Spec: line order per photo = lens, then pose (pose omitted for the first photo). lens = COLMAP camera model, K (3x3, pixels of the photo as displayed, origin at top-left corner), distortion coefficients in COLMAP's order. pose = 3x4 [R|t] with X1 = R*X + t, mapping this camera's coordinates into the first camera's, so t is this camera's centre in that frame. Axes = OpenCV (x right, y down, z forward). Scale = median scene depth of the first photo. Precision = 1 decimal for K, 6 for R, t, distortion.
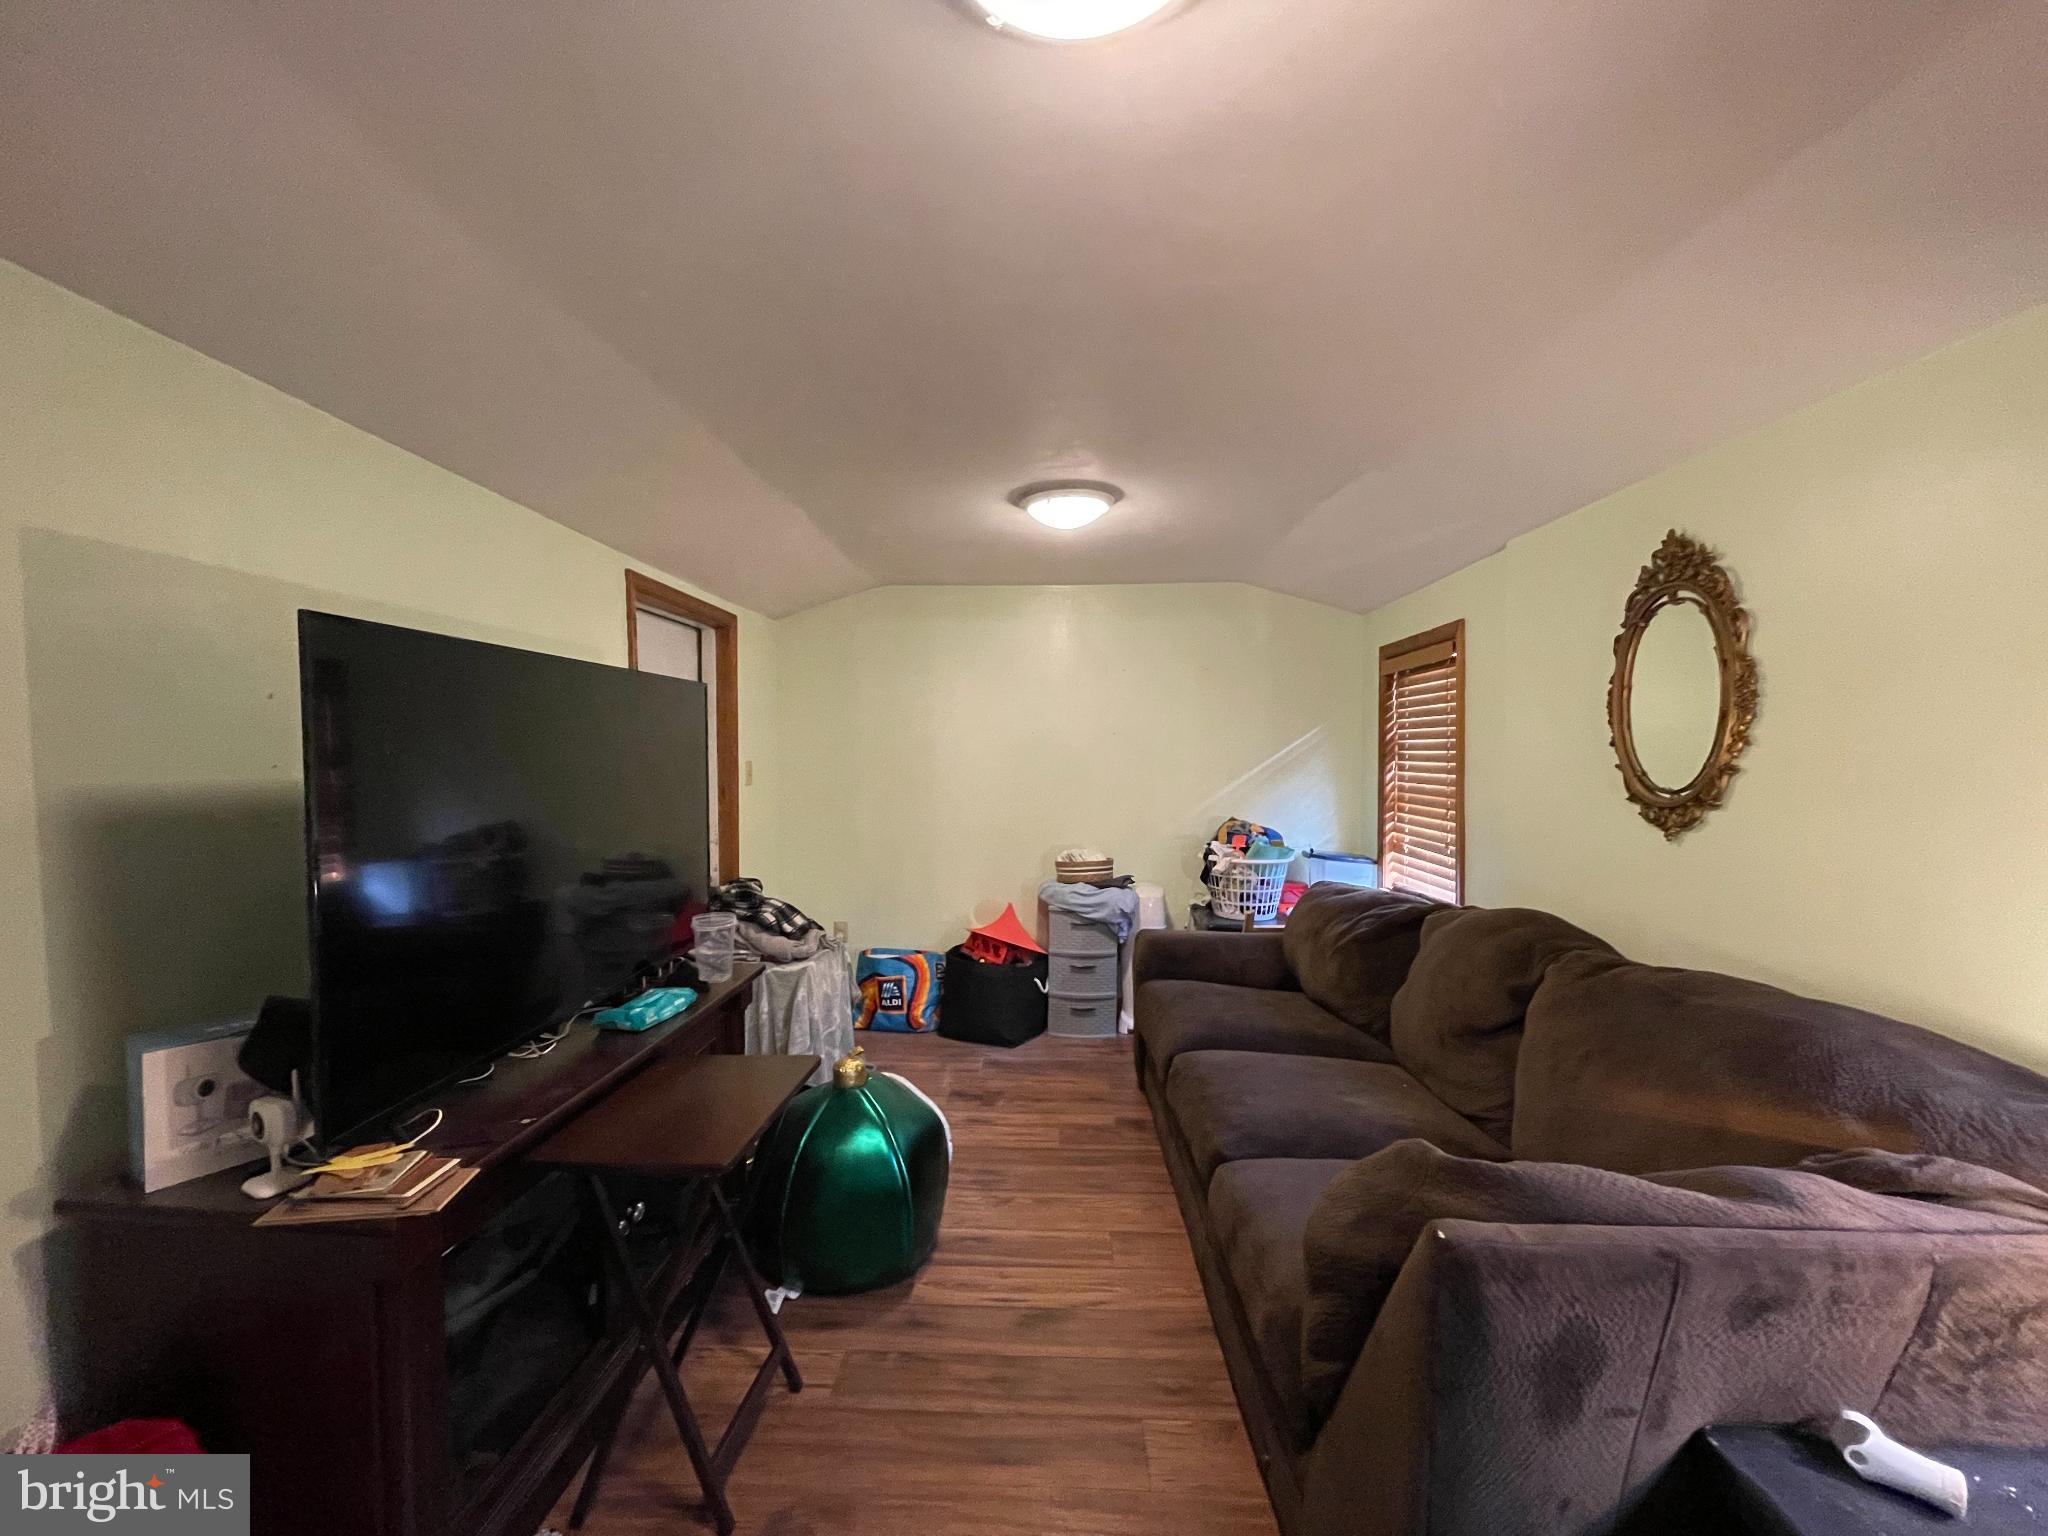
lens RADIAL K [[825.3, 0, 1021.1], [0, 825.3, 771.0], [0, 0, 1]] dist [-0.005344, 0.002080]
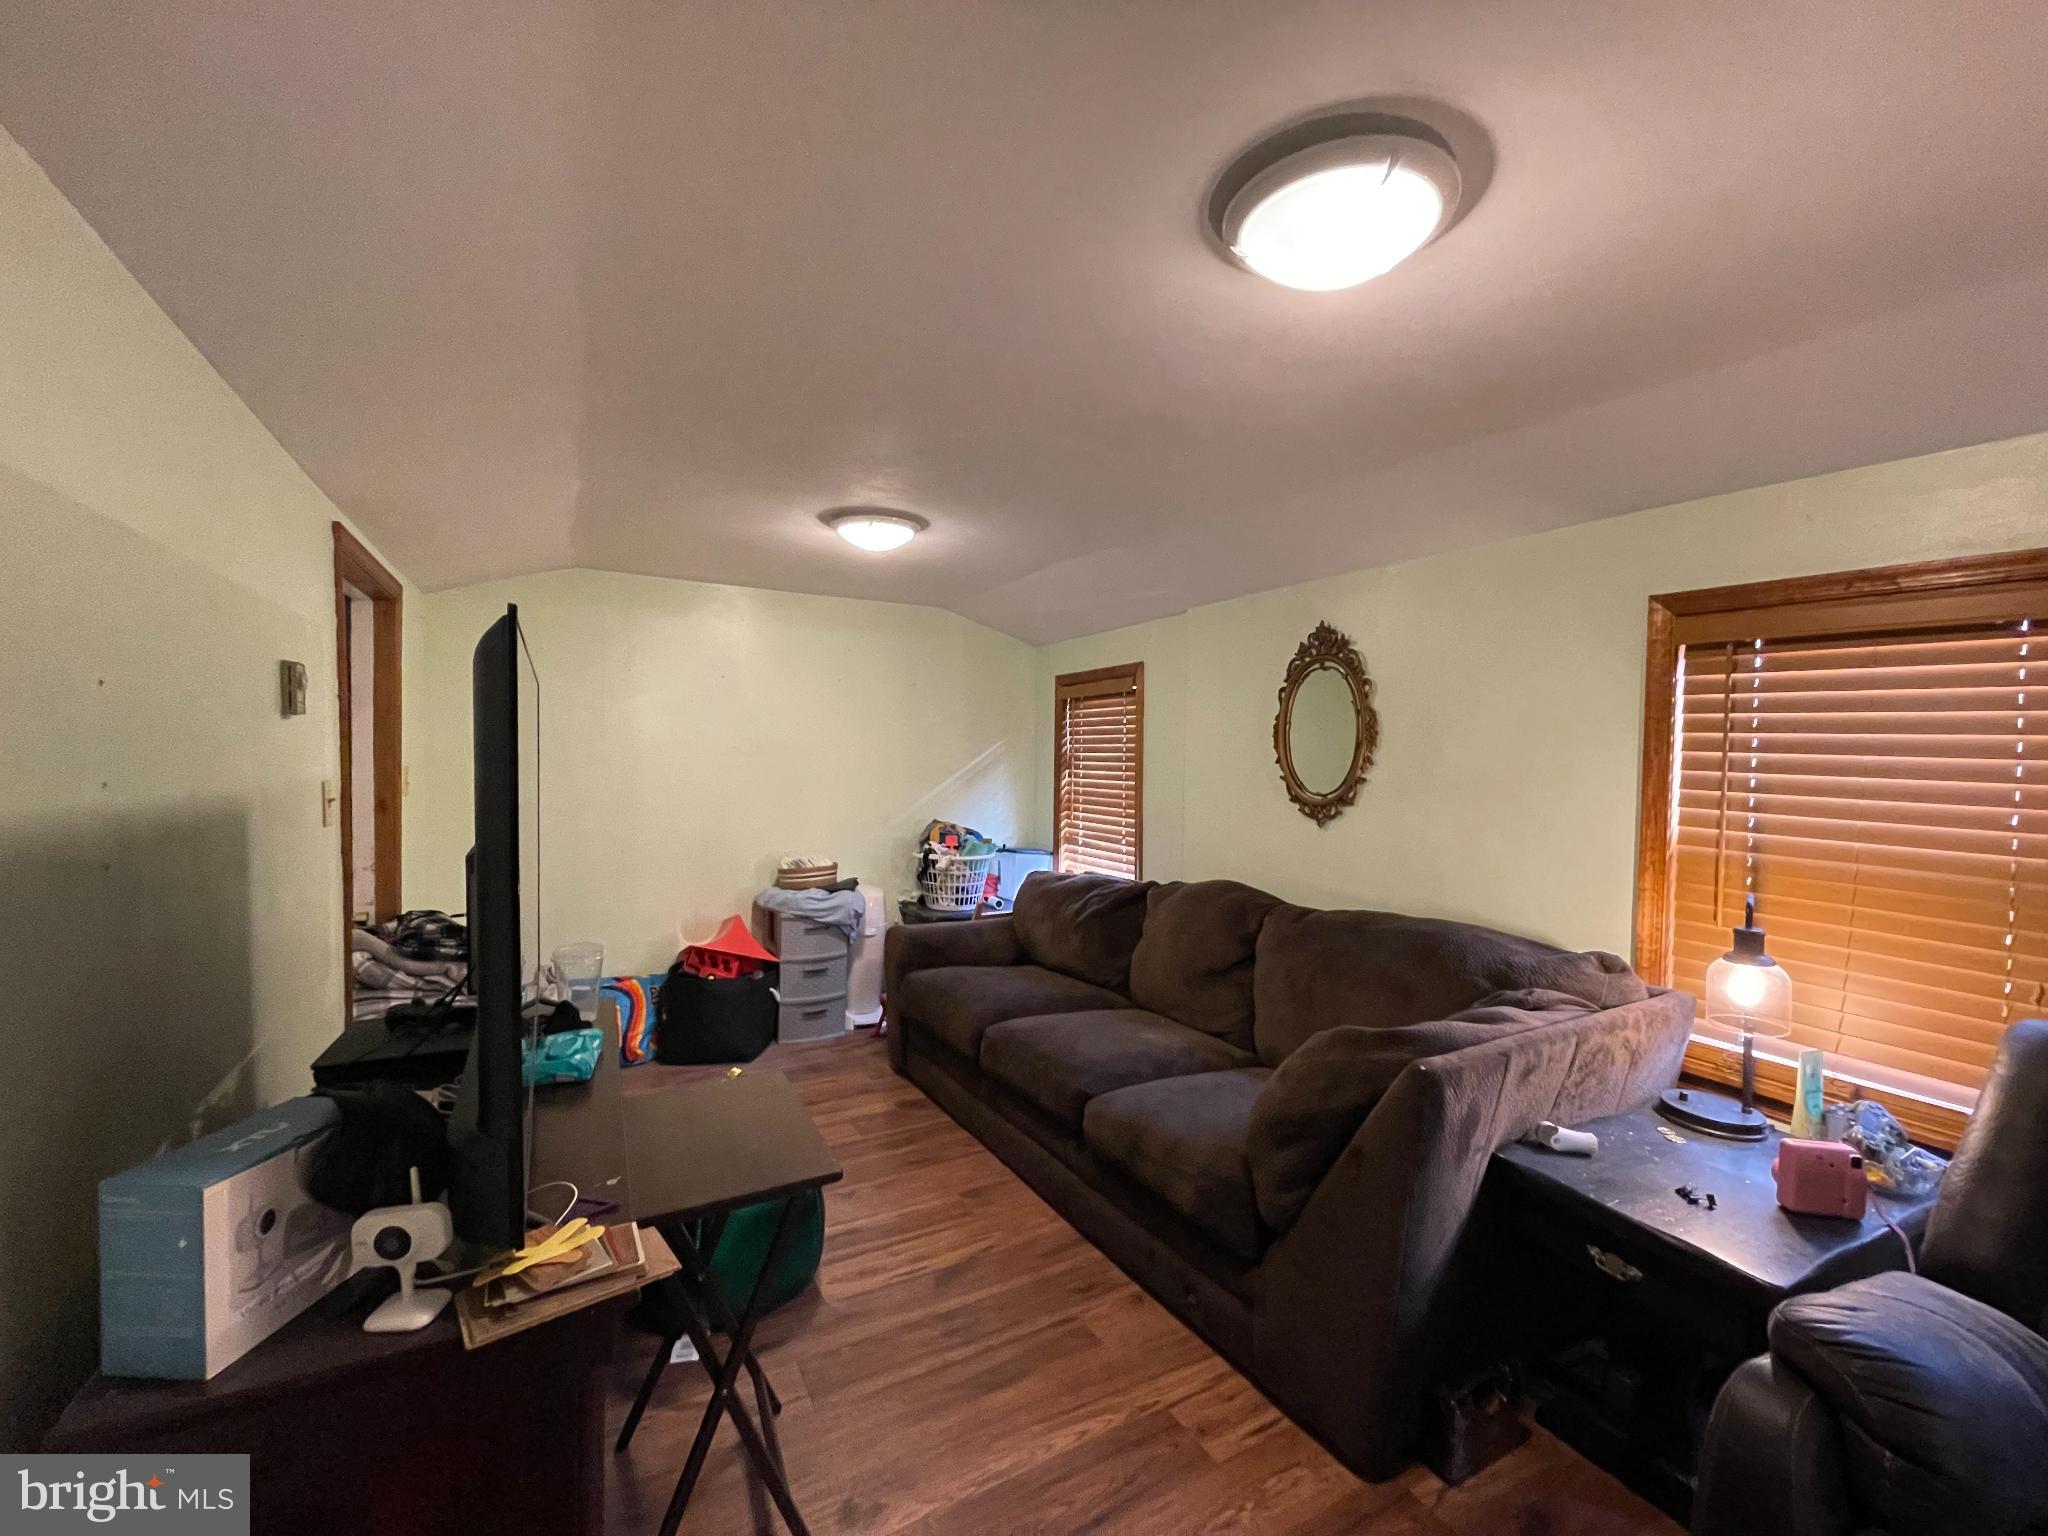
lens RADIAL K [[825.3, 0, 1010.5], [0, 825.3, 769.9], [0, 0, 1]] dist [-0.005344, 0.002080]
pose [[0.851989, 0.003841, 0.523545, -0.354090], [-0.001764, 0.999988, -0.004466, -0.008942], [-0.523556, 0.002882, 0.851986, 0.006432]]
